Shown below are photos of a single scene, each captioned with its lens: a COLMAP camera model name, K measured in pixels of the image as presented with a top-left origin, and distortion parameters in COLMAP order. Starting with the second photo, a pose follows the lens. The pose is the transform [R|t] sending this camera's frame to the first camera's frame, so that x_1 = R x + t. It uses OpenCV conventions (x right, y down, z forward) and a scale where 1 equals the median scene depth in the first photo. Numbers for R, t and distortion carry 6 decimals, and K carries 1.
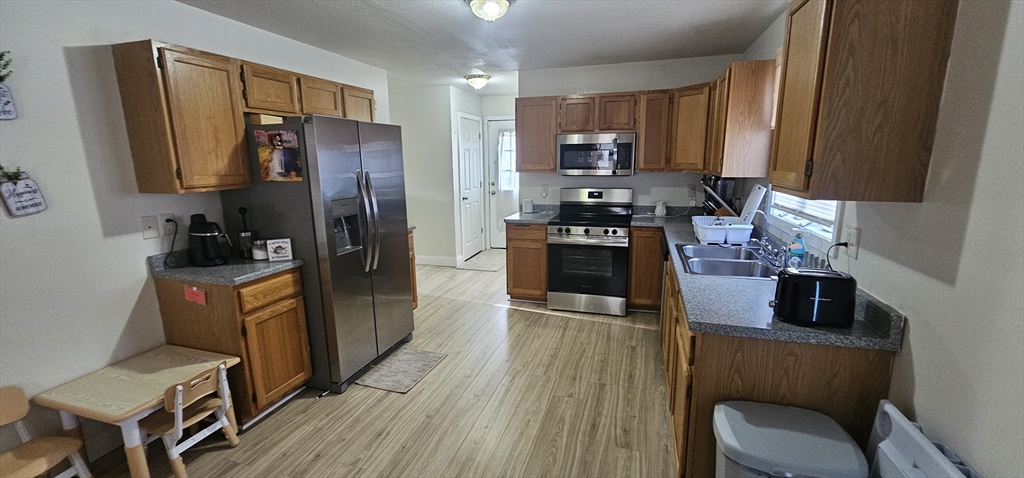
lens RADIAL K [[421.0, 0, 512.0], [0, 421.0, 242.6], [0, 0, 1]] dist [0.002036, 0.000002]
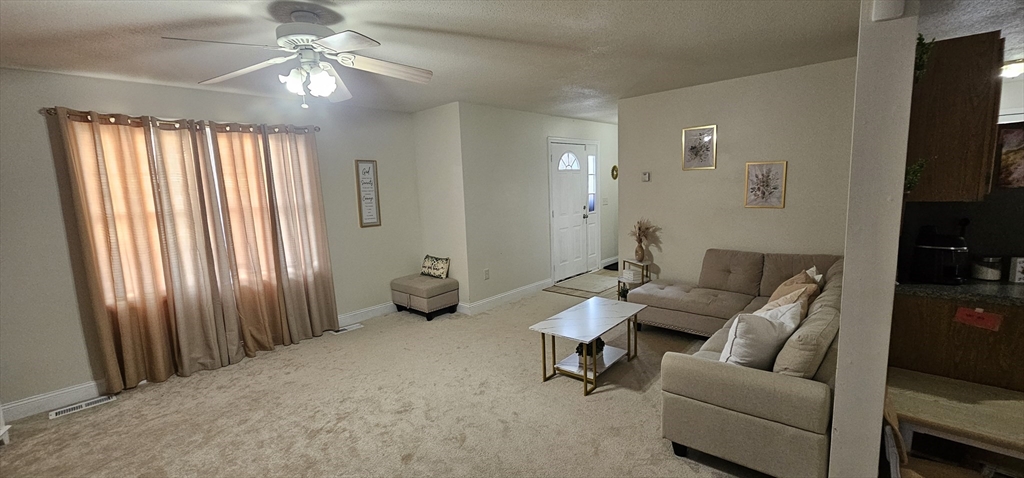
lens RADIAL K [[421.0, 0, 513.0], [0, 421.0, 239.1], [0, 0, 1]] dist [0.002036, 0.000002]
pose [[0.918167, 0.028551, -0.395164, -1.159644], [-0.048229, 0.998037, -0.039949, 0.038799], [0.393248, 0.055738, 0.917742, -0.175464]]
